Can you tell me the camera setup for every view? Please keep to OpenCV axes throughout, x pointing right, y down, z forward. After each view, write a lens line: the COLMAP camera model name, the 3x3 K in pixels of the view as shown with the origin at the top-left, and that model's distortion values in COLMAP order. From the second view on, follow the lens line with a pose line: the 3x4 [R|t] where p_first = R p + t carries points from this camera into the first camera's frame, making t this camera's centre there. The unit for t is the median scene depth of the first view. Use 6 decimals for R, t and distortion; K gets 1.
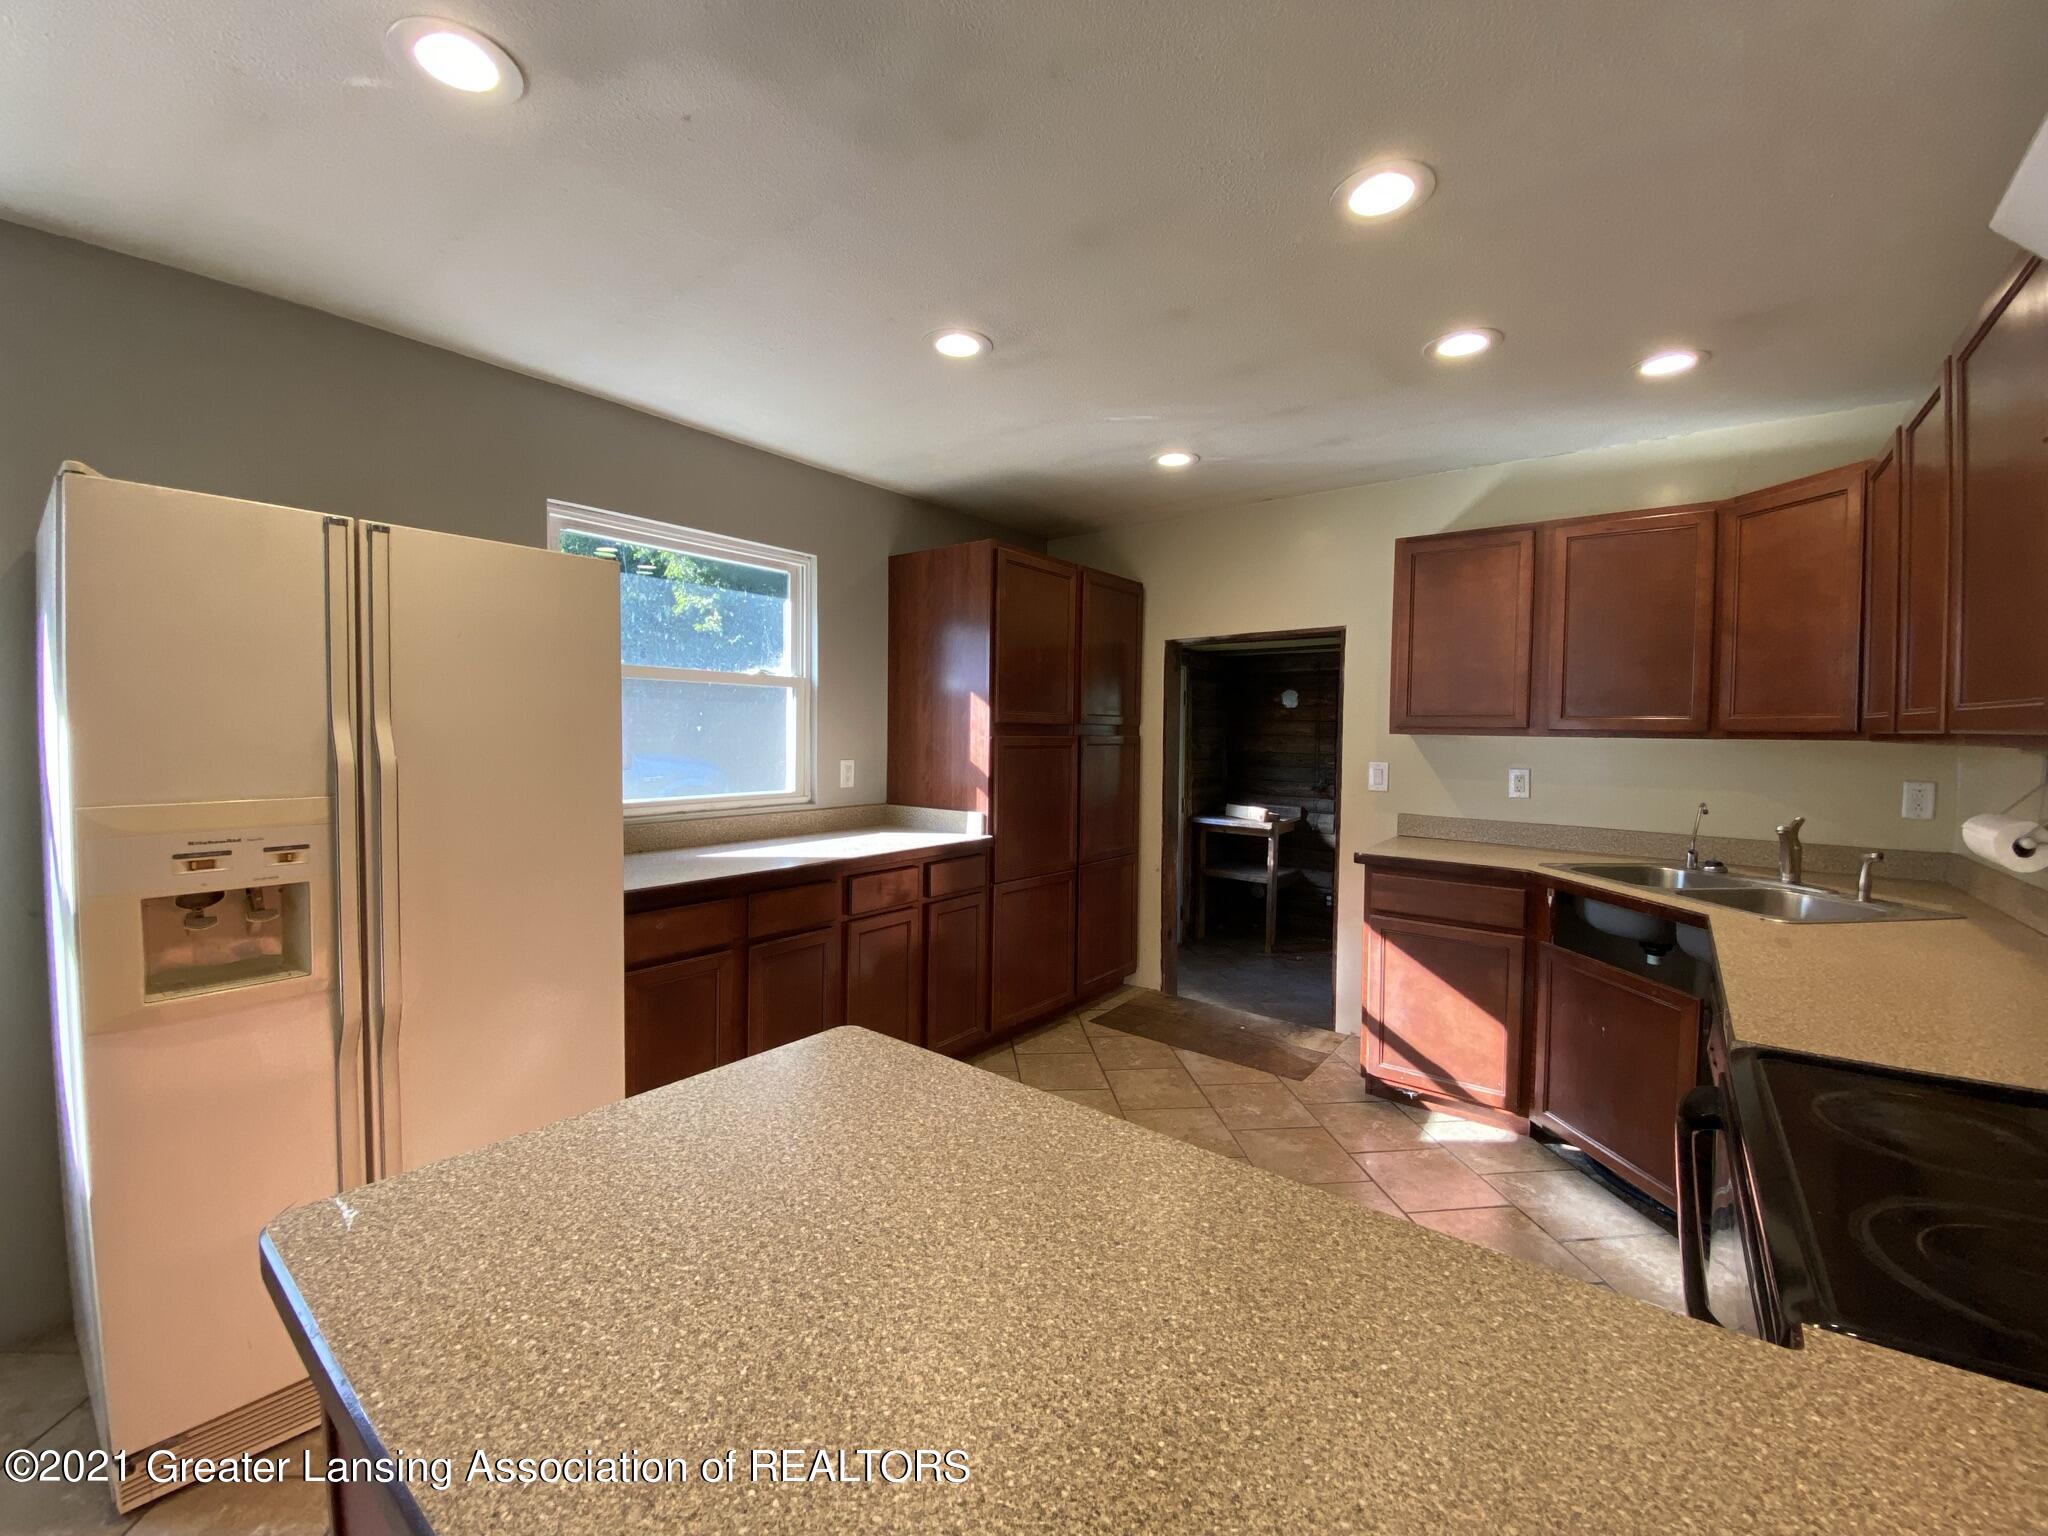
lens RADIAL K [[832.6, 0, 1019.6], [0, 832.6, 763.3], [0, 0, 1]] dist [0.018944, -0.020850]
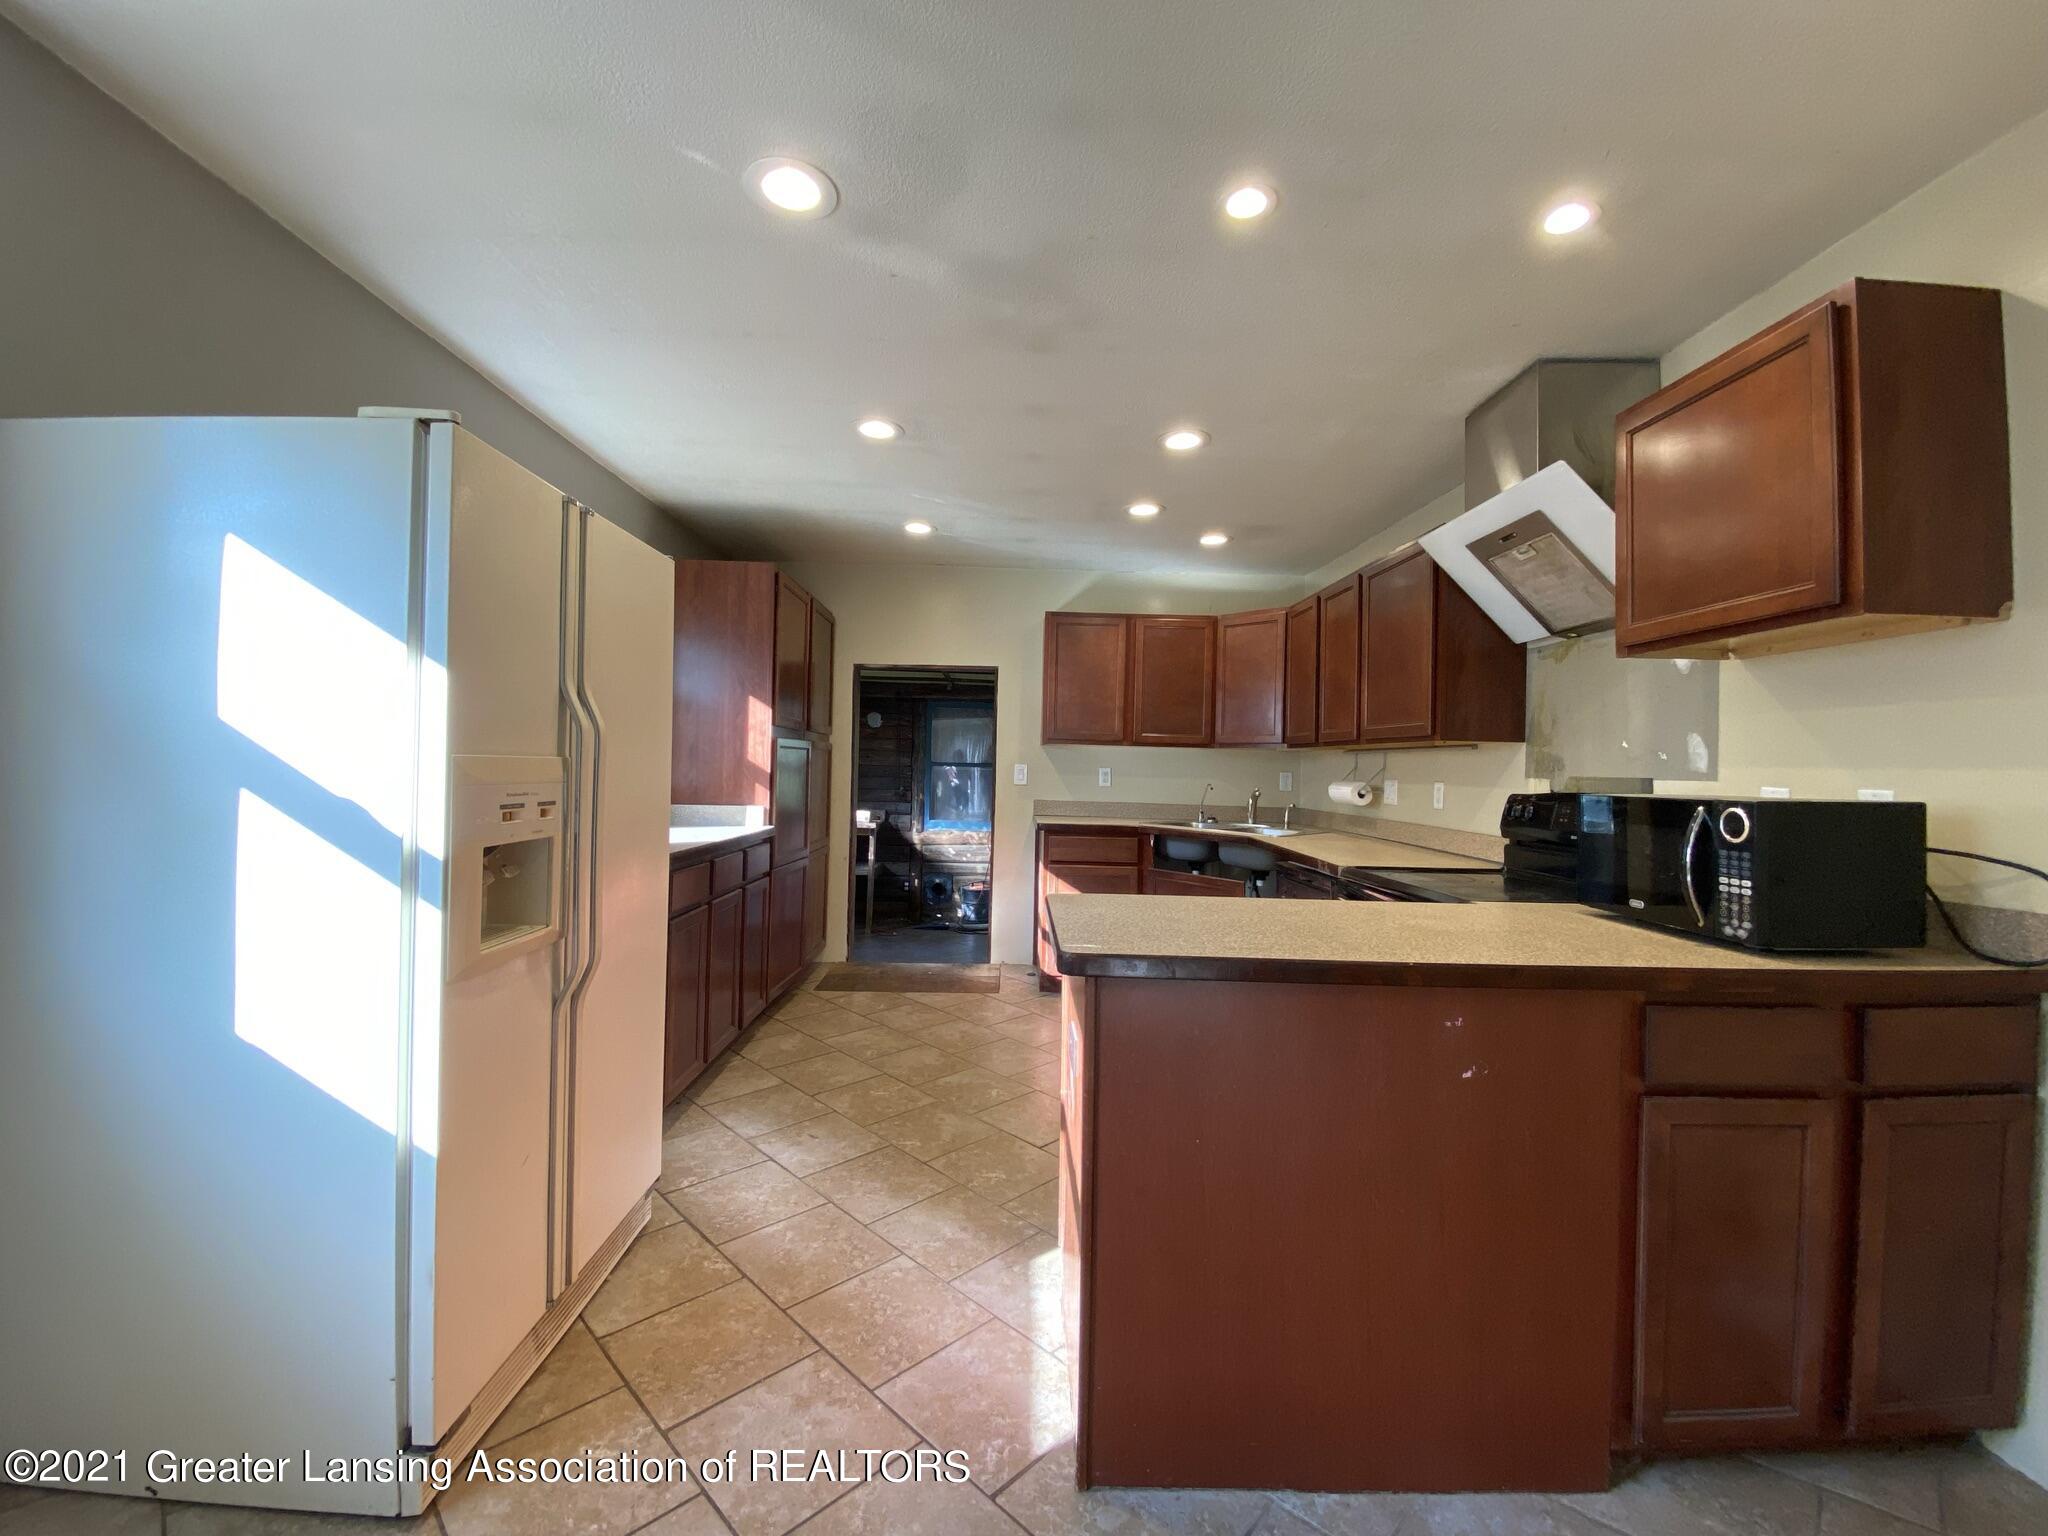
lens RADIAL K [[828.7, 0, 1024.0], [0, 828.7, 768.0], [0, 0, 1]] dist [0.147302, 0.000008]
pose [[0.767021, 0.005654, 0.641597, -0.503319], [0.012574, 0.999637, -0.023842, 0.040876], [-0.641499, 0.026354, 0.766671, -0.094582]]
